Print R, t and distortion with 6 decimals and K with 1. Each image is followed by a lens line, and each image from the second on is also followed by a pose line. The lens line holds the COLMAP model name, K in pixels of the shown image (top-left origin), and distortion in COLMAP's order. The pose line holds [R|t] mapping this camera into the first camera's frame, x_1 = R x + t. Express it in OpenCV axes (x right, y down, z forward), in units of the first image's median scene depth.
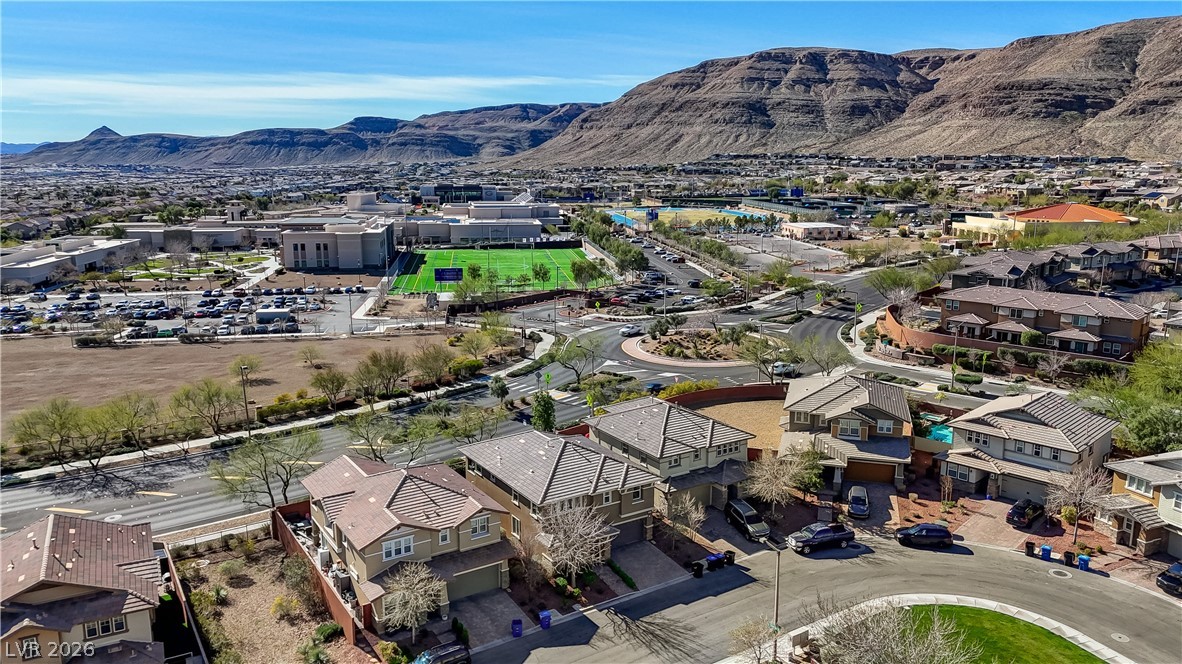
lens RADIAL K [[868.7, 0, 587.8], [0, 868.7, 329.1], [0, 0, 1]] dist [0.113140, -0.119804]
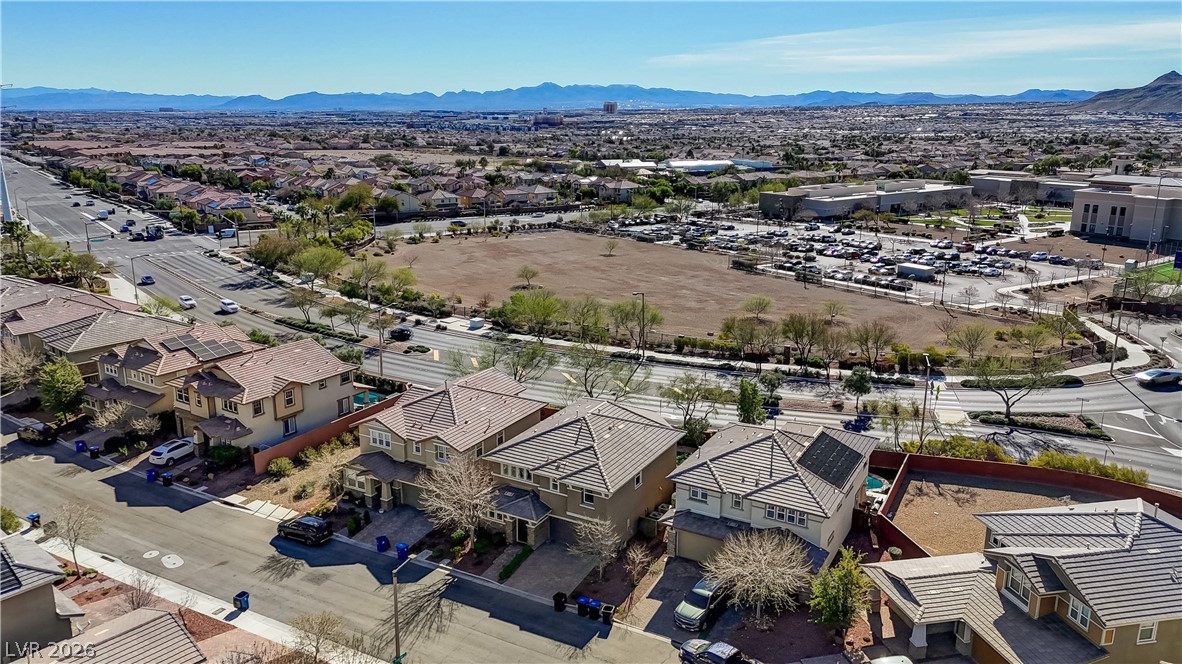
lens RADIAL K [[868.7, 0, 587.8], [0, 868.7, 329.1], [0, 0, 1]] dist [0.113140, -0.119804]
pose [[0.476625, 0.226746, -0.849361, 0.657043], [-0.178851, 0.970969, 0.158846, -0.095179], [0.860721, 0.076199, 0.503342, 0.486502]]
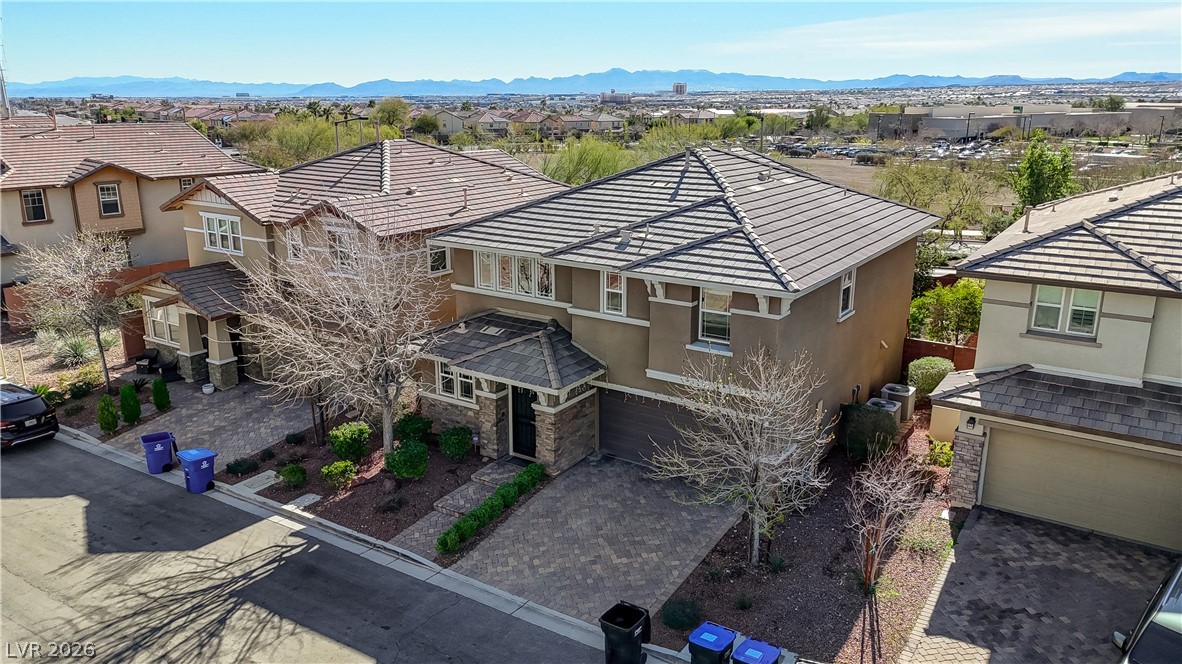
lens RADIAL K [[868.7, 0, 587.8], [0, 868.7, 329.1], [0, 0, 1]] dist [0.113140, -0.119804]
pose [[0.409442, 0.244615, -0.878932, 0.257494], [-0.182866, 0.965839, 0.183615, 0.127990], [0.893822, 0.085547, 0.440187, 0.733922]]
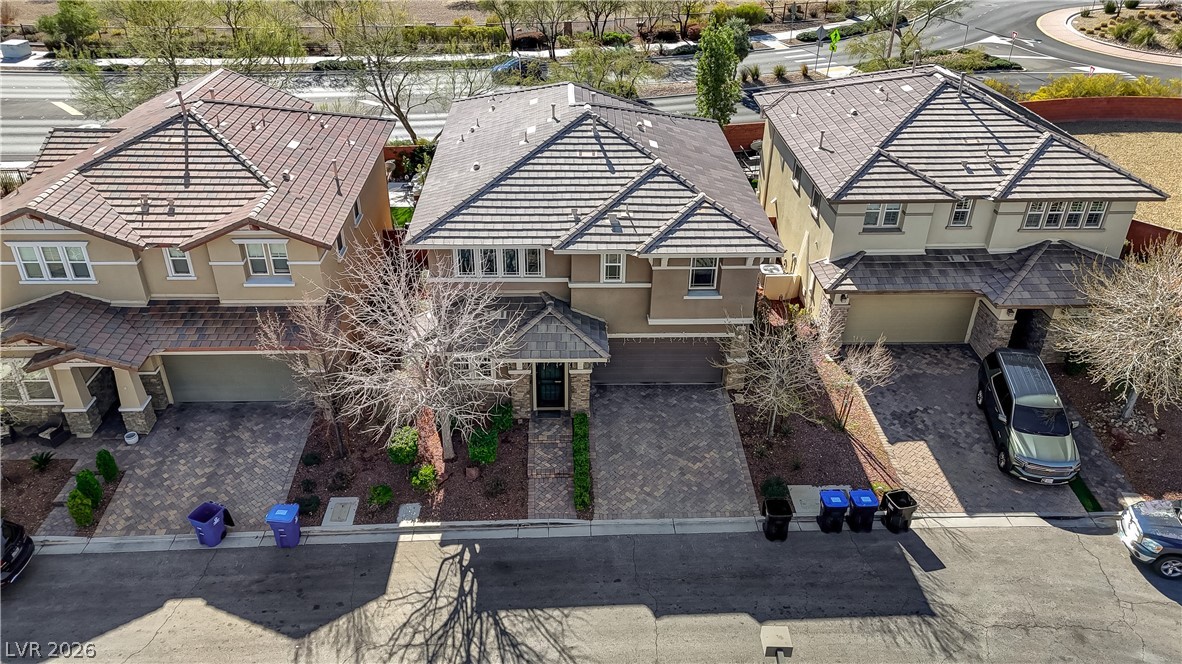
lens RADIAL K [[868.7, 0, 587.8], [0, 868.7, 329.1], [0, 0, 1]] dist [0.113140, -0.119804]
pose [[0.863805, 0.262715, -0.429908, 0.160233], [-0.111223, 0.931670, 0.345862, 0.073896], [0.491396, -0.250942, 0.834002, 0.571444]]
